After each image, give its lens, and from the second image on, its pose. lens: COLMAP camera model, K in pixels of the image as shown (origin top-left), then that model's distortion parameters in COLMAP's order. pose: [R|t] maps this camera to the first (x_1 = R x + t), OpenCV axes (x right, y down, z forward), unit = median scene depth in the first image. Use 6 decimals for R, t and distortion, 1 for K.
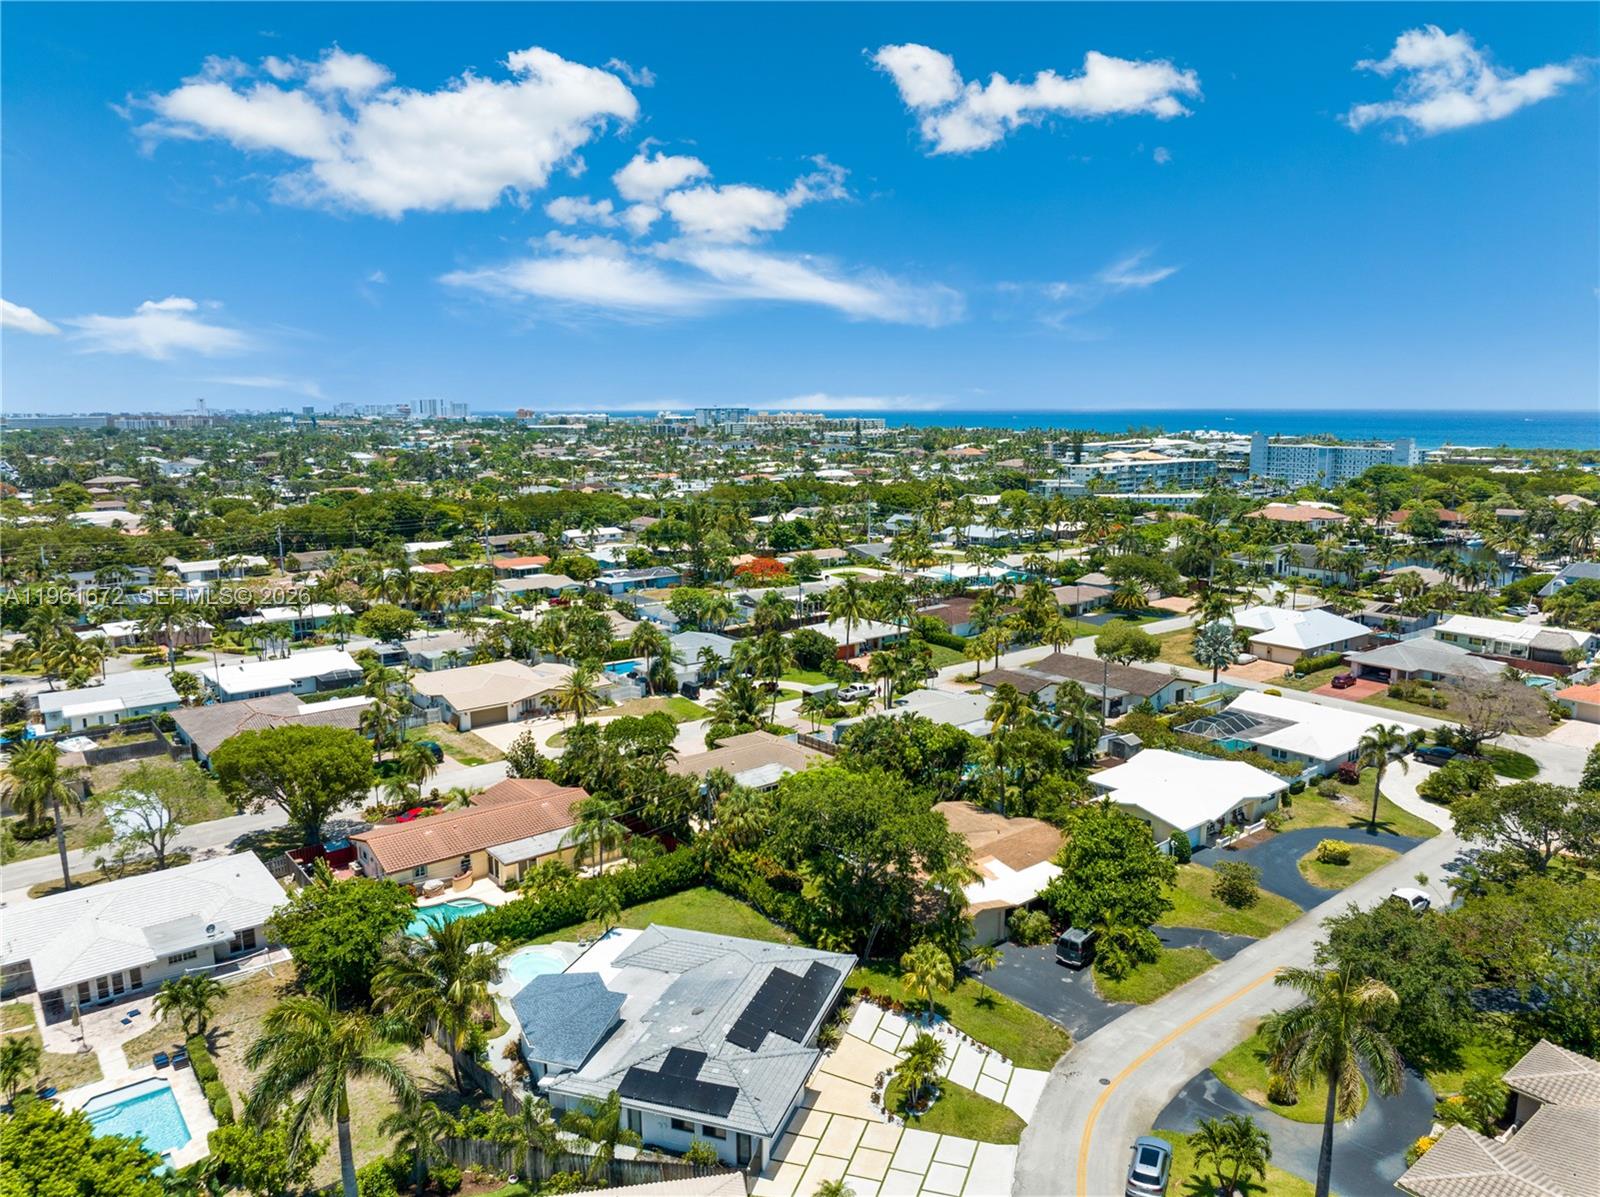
lens RADIAL K [[1128.3, 0, 800.0], [0, 1128.3, 598.5], [0, 0, 1]] dist [0.002933, -0.110189]
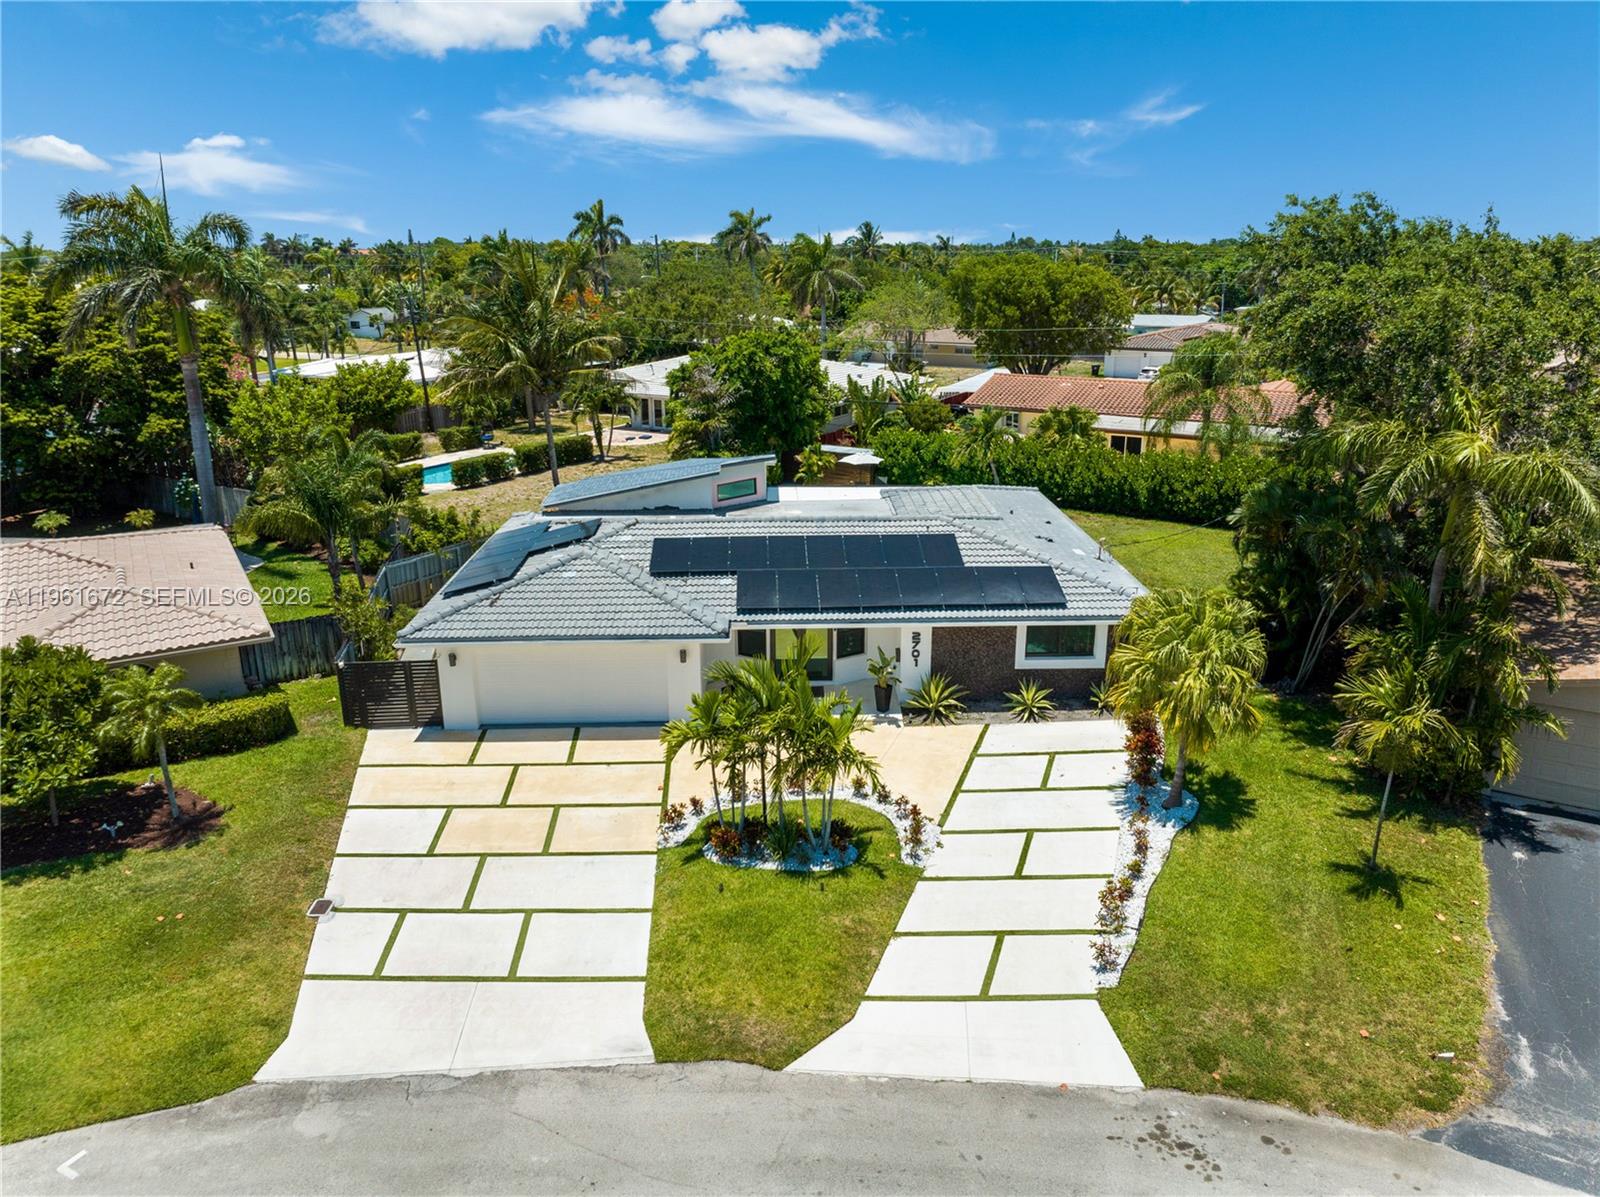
lens RADIAL K [[1124.5, 0, 803.8], [0, 1124.5, 593.9], [0, 0, 1]] dist [-0.047467, 0.019115]
pose [[0.347317, 0.281854, -0.894388, 0.330019], [-0.160616, 0.957547, 0.239386, 0.228461], [0.923890, 0.060510, 0.377842, 0.704675]]
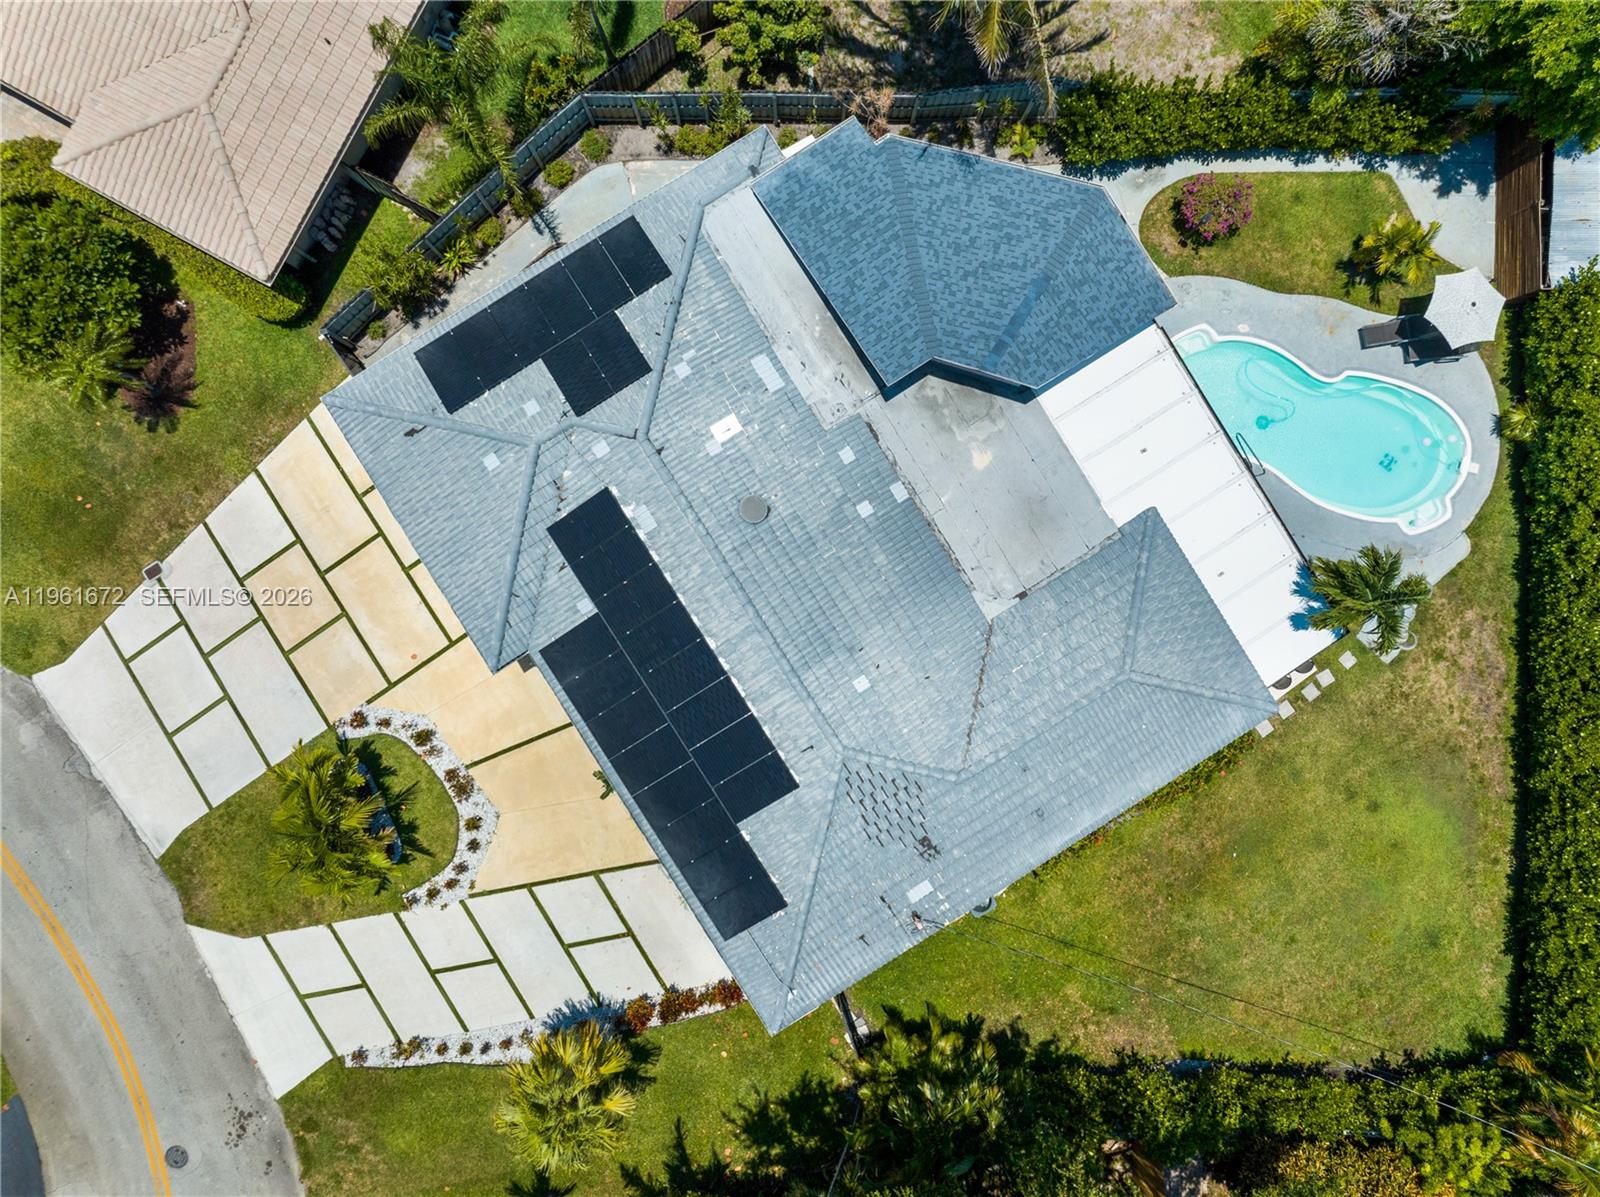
lens RADIAL K [[1124.5, 0, 803.8], [0, 1124.5, 593.9], [0, 0, 1]] dist [-0.047467, 0.019115]
pose [[-0.632495, 0.774532, -0.007108, -0.064143], [-0.150695, -0.114047, 0.981980, -0.031676], [0.759764, 0.622168, 0.188852, 0.807498]]
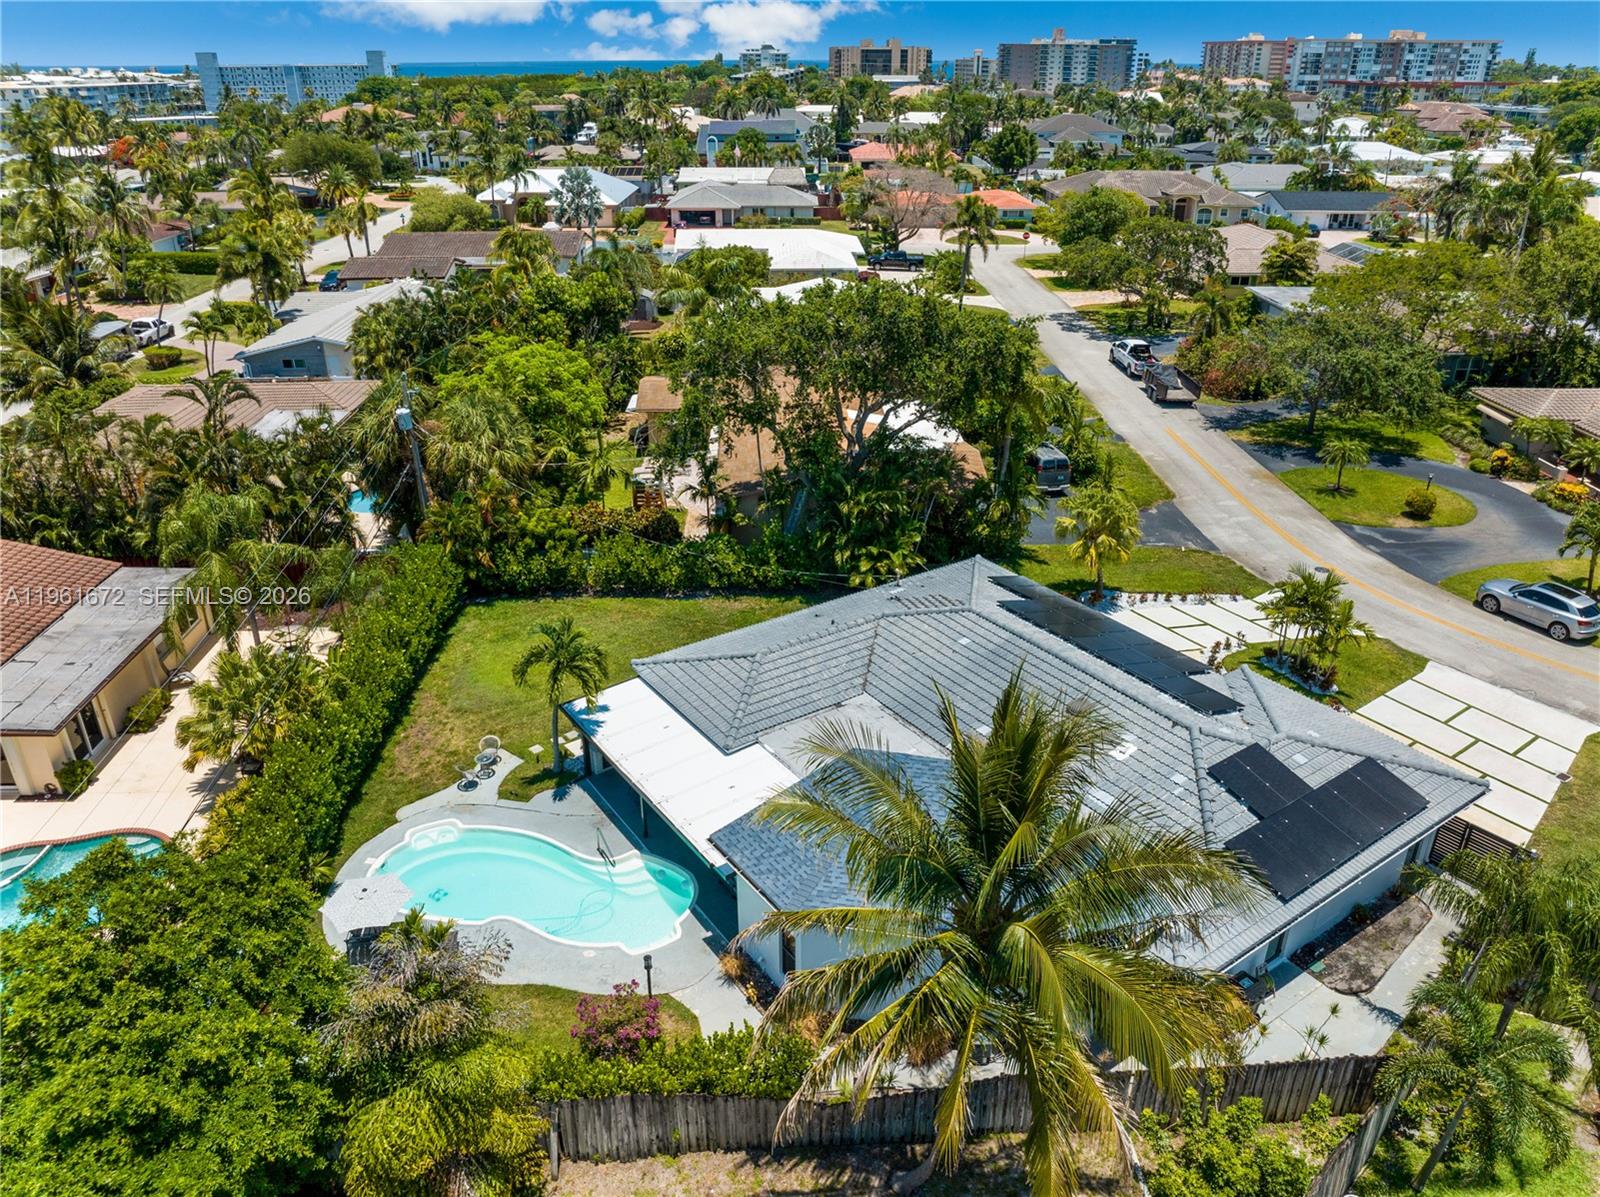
lens RADIAL K [[1124.5, 0, 803.8], [0, 1124.5, 593.9], [0, 0, 1]] dist [-0.047467, 0.019115]
pose [[0.602583, -0.338811, 0.722565, -0.414450], [0.133654, 0.935463, 0.327178, 0.126137], [-0.786785, -0.100578, 0.608978, 0.680392]]
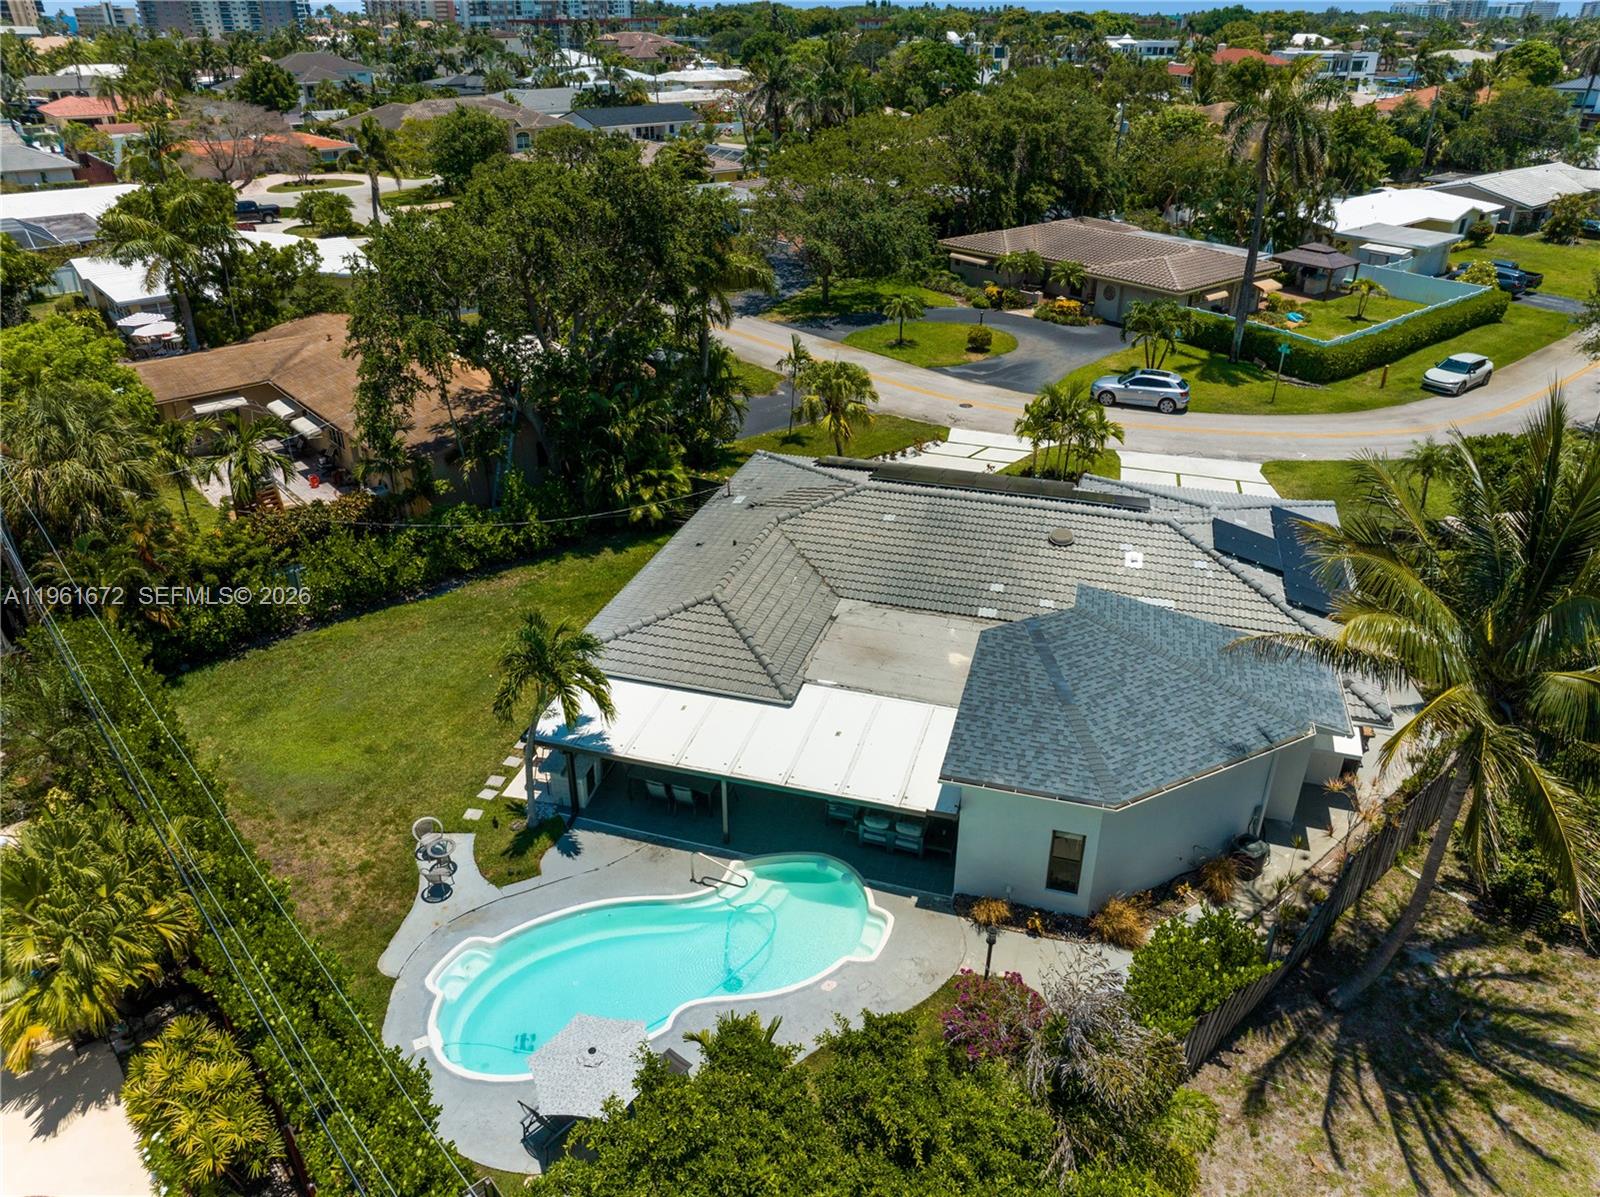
lens RADIAL K [[1124.5, 0, 803.8], [0, 1124.5, 593.9], [0, 0, 1]] dist [-0.047467, 0.019115]
pose [[-0.026821, -0.457805, 0.888648, -0.437334], [0.171589, 0.873665, 0.455265, 0.130203], [-0.984803, 0.164693, 0.055122, 0.915786]]
